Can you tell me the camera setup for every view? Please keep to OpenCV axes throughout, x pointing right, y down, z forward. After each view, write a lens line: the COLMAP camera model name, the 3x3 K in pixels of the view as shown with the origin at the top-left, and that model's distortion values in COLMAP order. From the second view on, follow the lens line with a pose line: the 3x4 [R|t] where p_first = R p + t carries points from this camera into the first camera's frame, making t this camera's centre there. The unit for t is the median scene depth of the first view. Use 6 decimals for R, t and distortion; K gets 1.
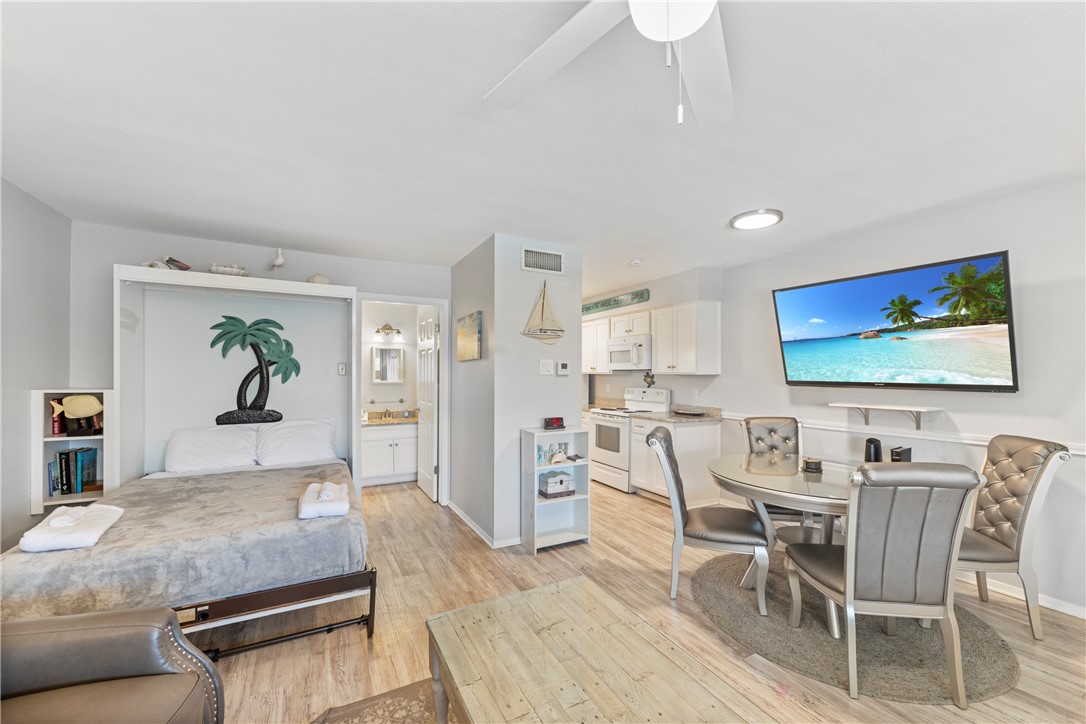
lens RADIAL K [[432.0, 0, 551.3], [0, 432.0, 373.8], [0, 0, 1]] dist [0.000156, -0.000472]
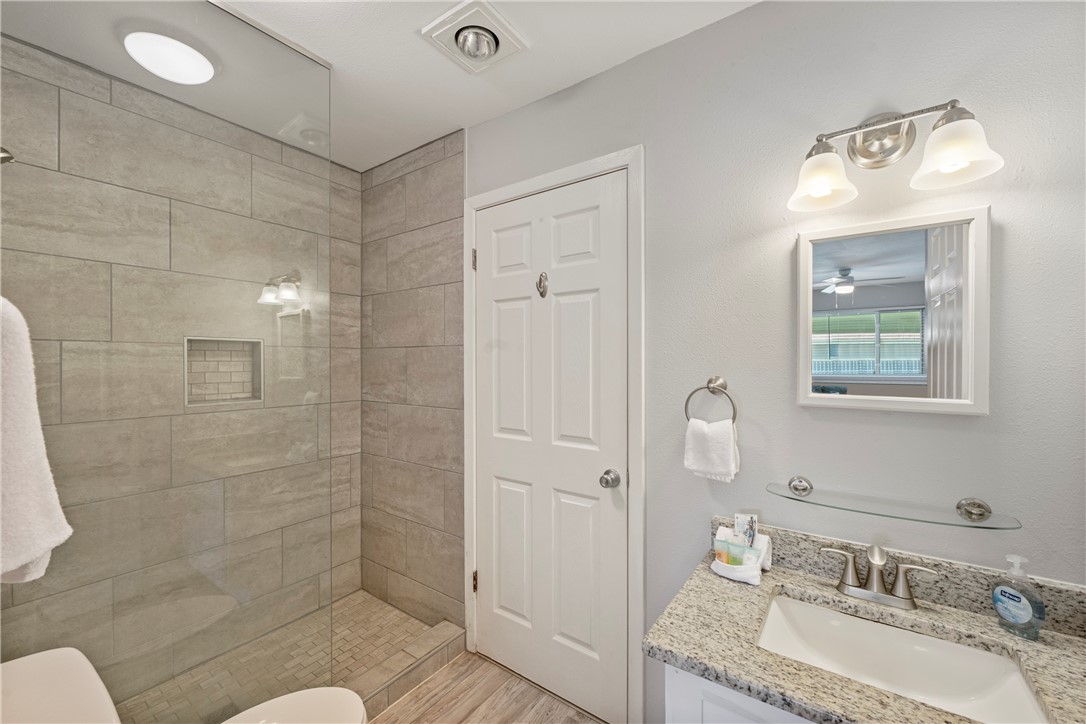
lens RADIAL K [[432.0, 0, 545.0], [0, 432.0, 365.1], [0, 0, 1]] dist [0.000156, -0.000472]
pose [[0.425836, 0.005884, -0.904781, -0.404797], [0.001398, 0.999973, 0.007161, 0.000126], [0.904799, -0.004314, 0.425817, 1.181298]]
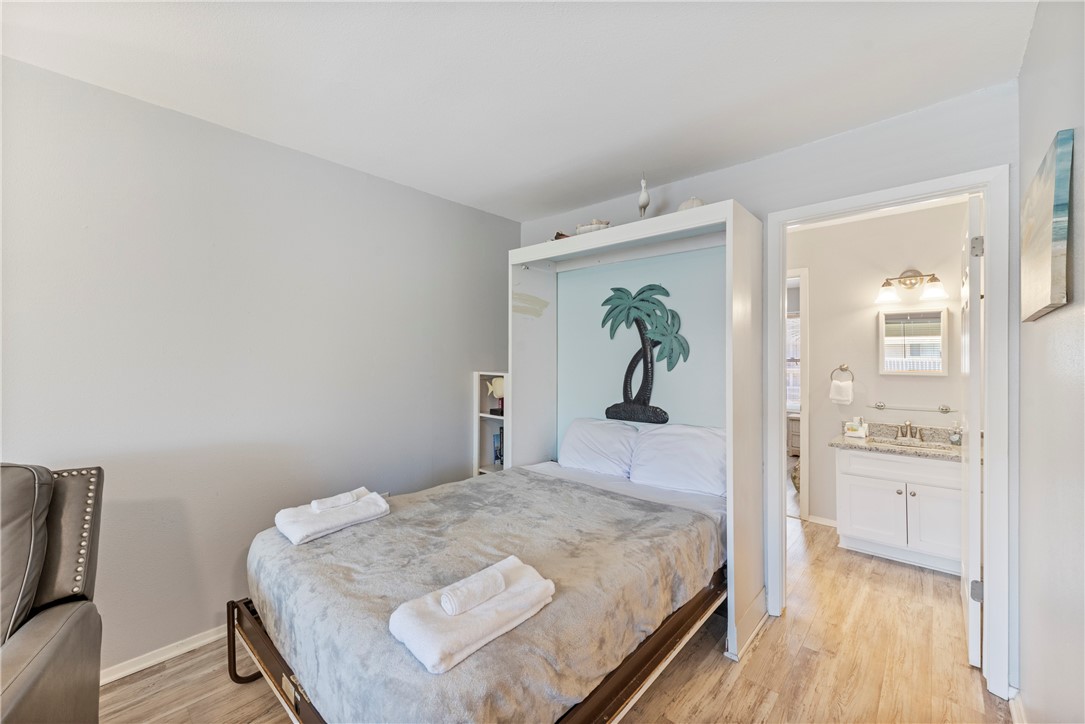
lens RADIAL K [[431.6, 0, 547.0], [0, 431.6, 357.5], [0, 0, 1]] dist [0.000156, -0.000472]
pose [[0.322202, -0.002482, -0.946668, -0.010862], [-0.000328, 0.999996, -0.002733, 0.001299], [0.946671, 0.001192, 0.322199, 0.579558]]
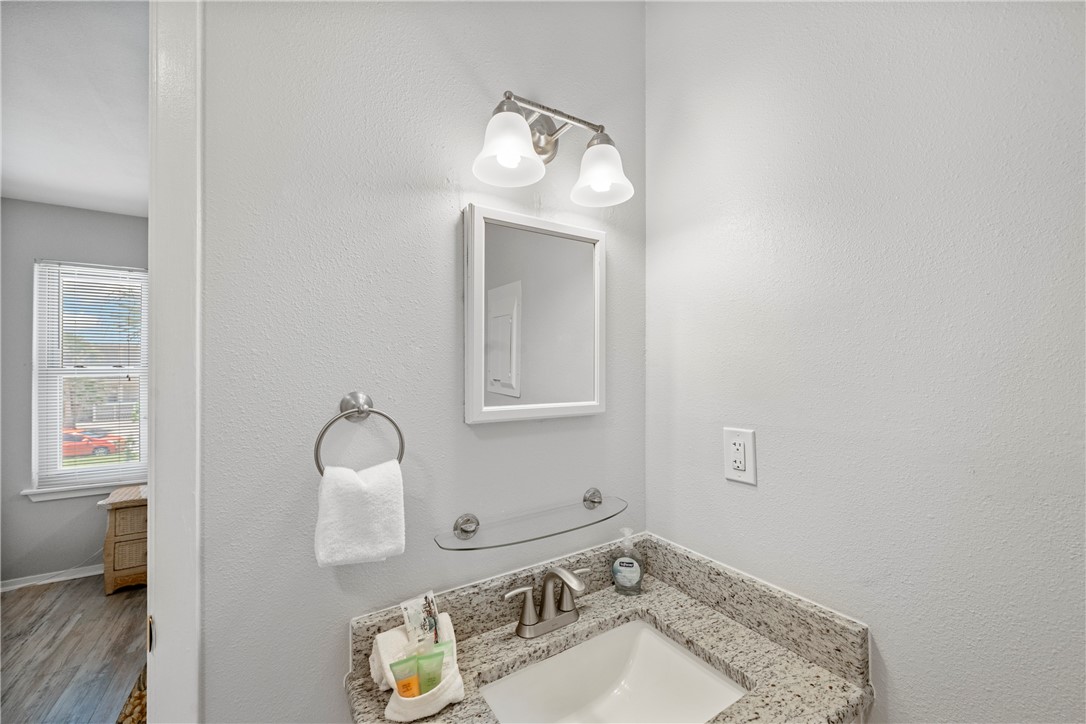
lens RADIAL K [[432.0, 0, 543.7], [0, 432.0, 362.5], [0, 0, 1]] dist [0.000156, -0.000472]
pose [[0.998868, -0.005747, 0.047227, -0.585466], [0.006014, 0.999967, -0.005501, -0.001476], [-0.047194, 0.005779, 0.998869, 1.236255]]
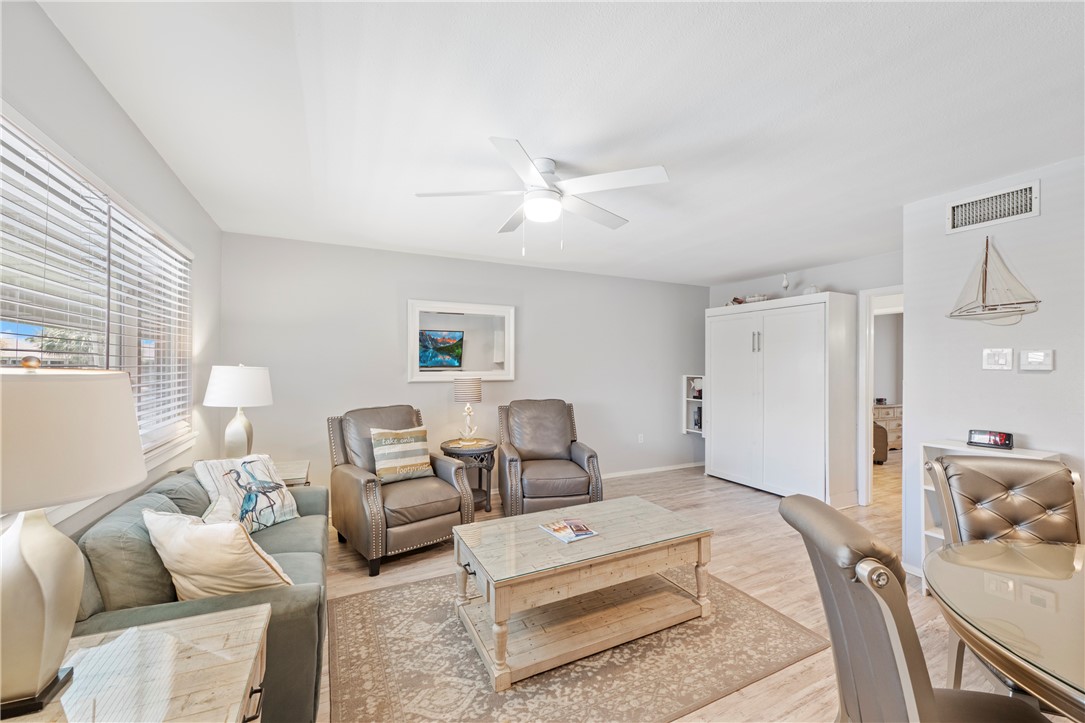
lens RADIAL K [[431.6, 0, 537.5], [0, 431.6, 366.1], [0, 0, 1]] dist [0.000156, -0.000472]
pose [[-0.055995, -0.001938, -0.998429, 0.695782], [-0.000712, 0.999998, -0.001901, -0.001802], [0.998431, 0.000605, -0.055996, 0.287006]]
